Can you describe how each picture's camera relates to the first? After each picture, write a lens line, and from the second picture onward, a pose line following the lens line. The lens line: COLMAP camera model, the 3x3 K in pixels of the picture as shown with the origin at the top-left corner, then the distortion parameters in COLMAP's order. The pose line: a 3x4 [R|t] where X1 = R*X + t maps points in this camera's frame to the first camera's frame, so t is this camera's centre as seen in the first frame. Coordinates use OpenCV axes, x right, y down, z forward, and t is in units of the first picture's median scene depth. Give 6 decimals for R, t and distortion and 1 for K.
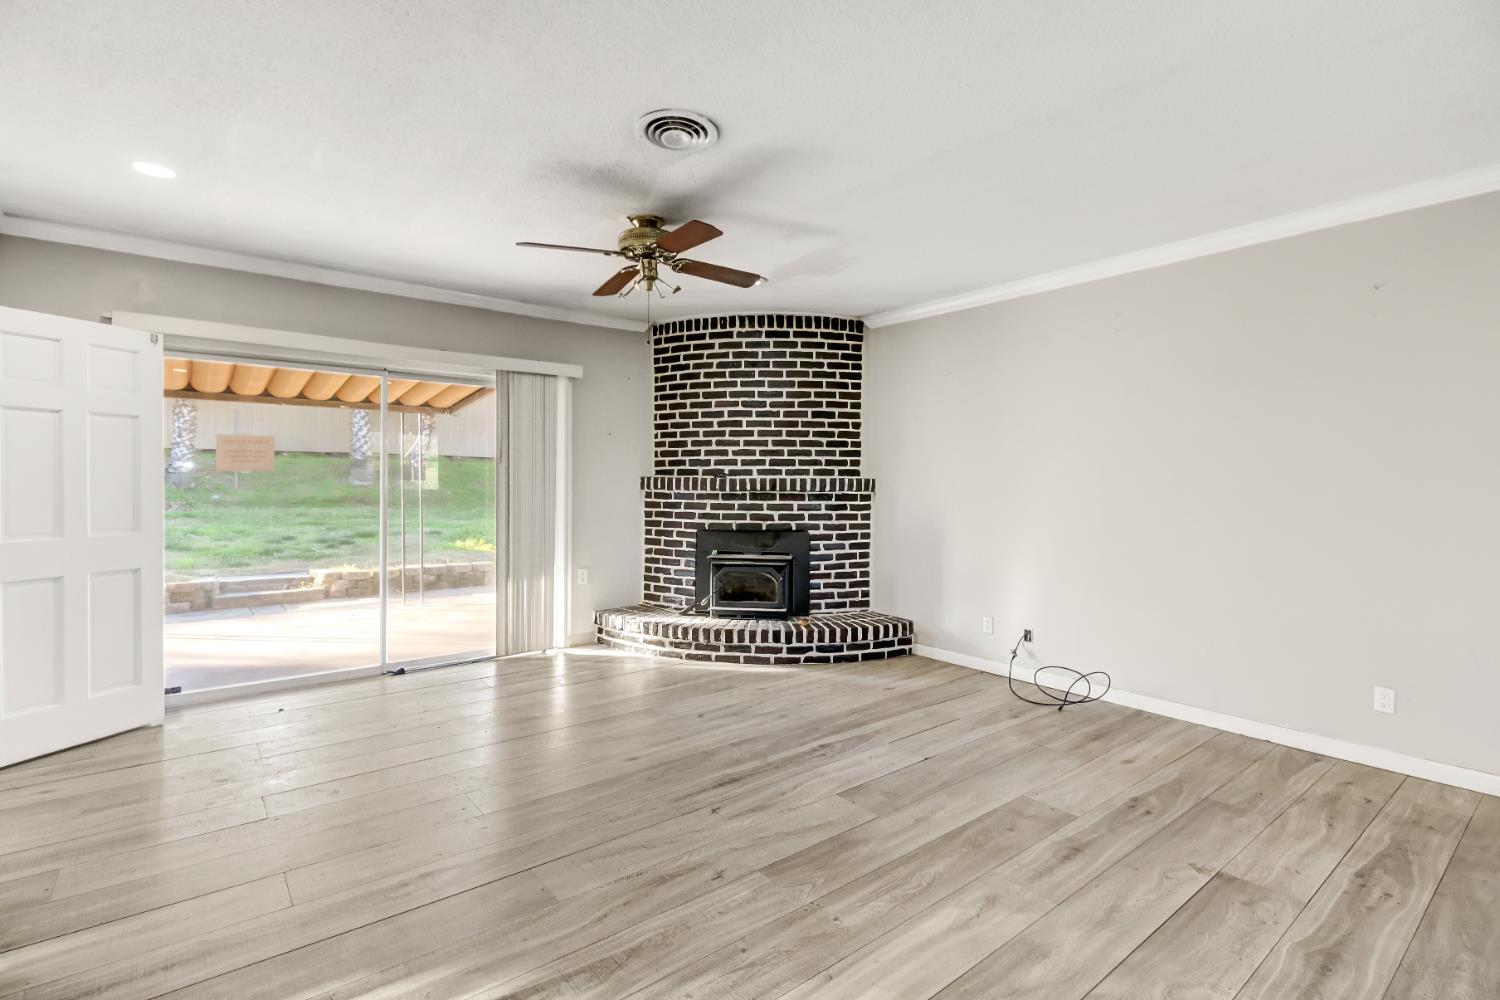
lens RADIAL K [[709.2, 0, 746.4], [0, 709.2, 481.6], [0, 0, 1]] dist [0.014624, -0.000426]
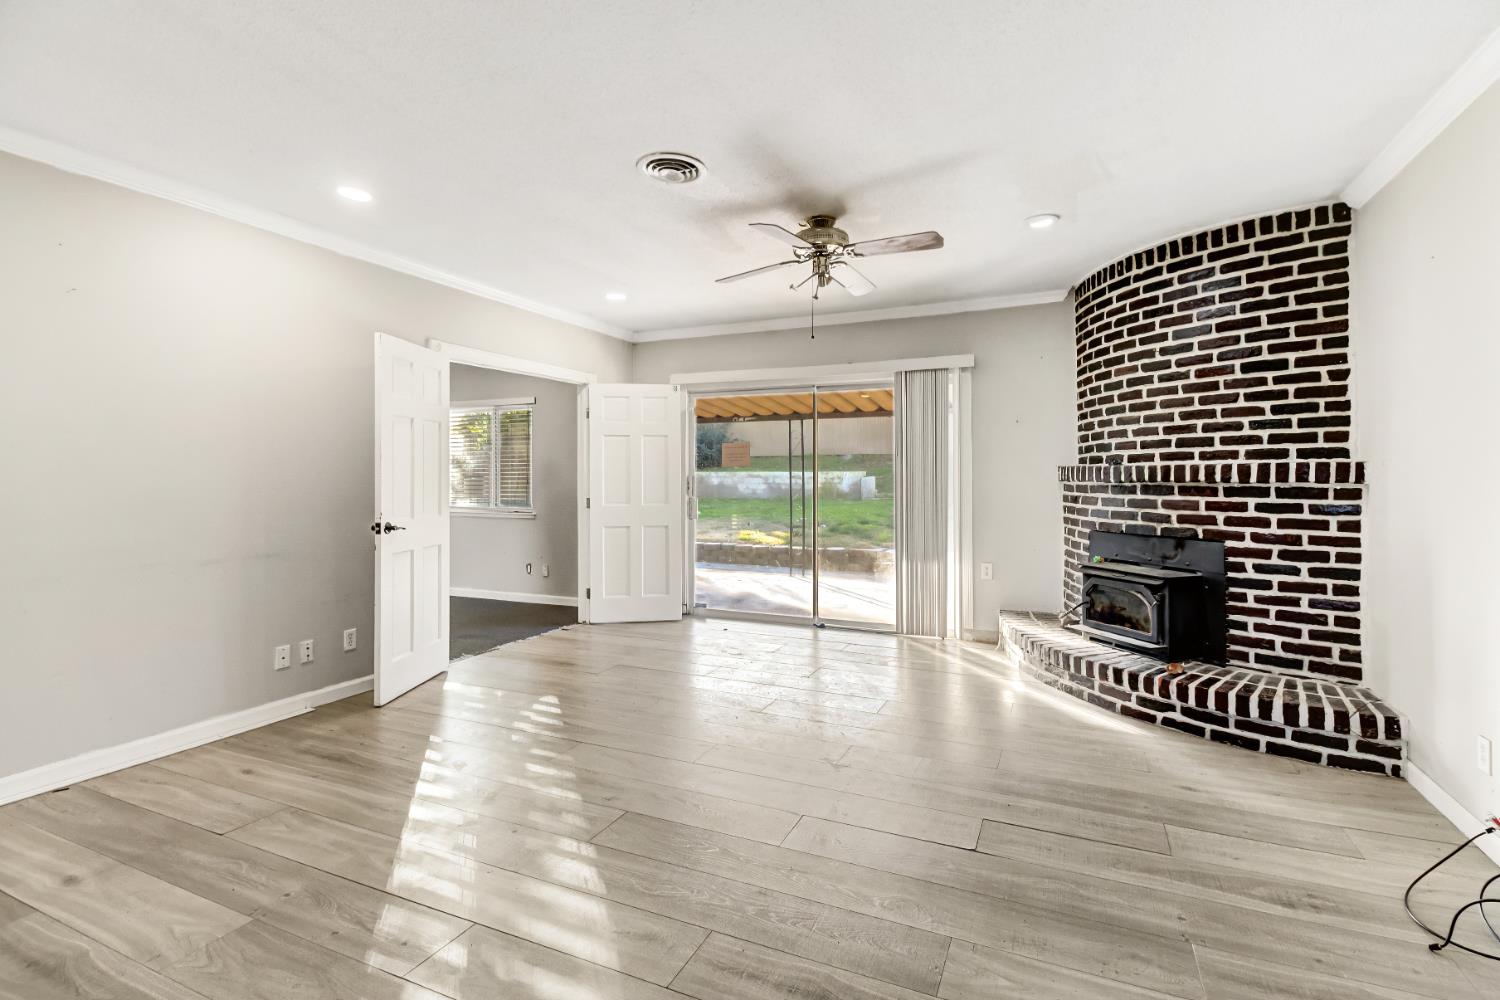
lens RADIAL K [[703.2, 0, 761.5], [0, 703.2, 465.9], [0, 0, 1]] dist [0.026595, -0.013597]
pose [[0.458200, -0.019889, -0.888627, 0.481480], [0.002382, 0.999774, -0.021148, 0.010591], [0.888846, 0.007573, 0.458143, 0.290743]]
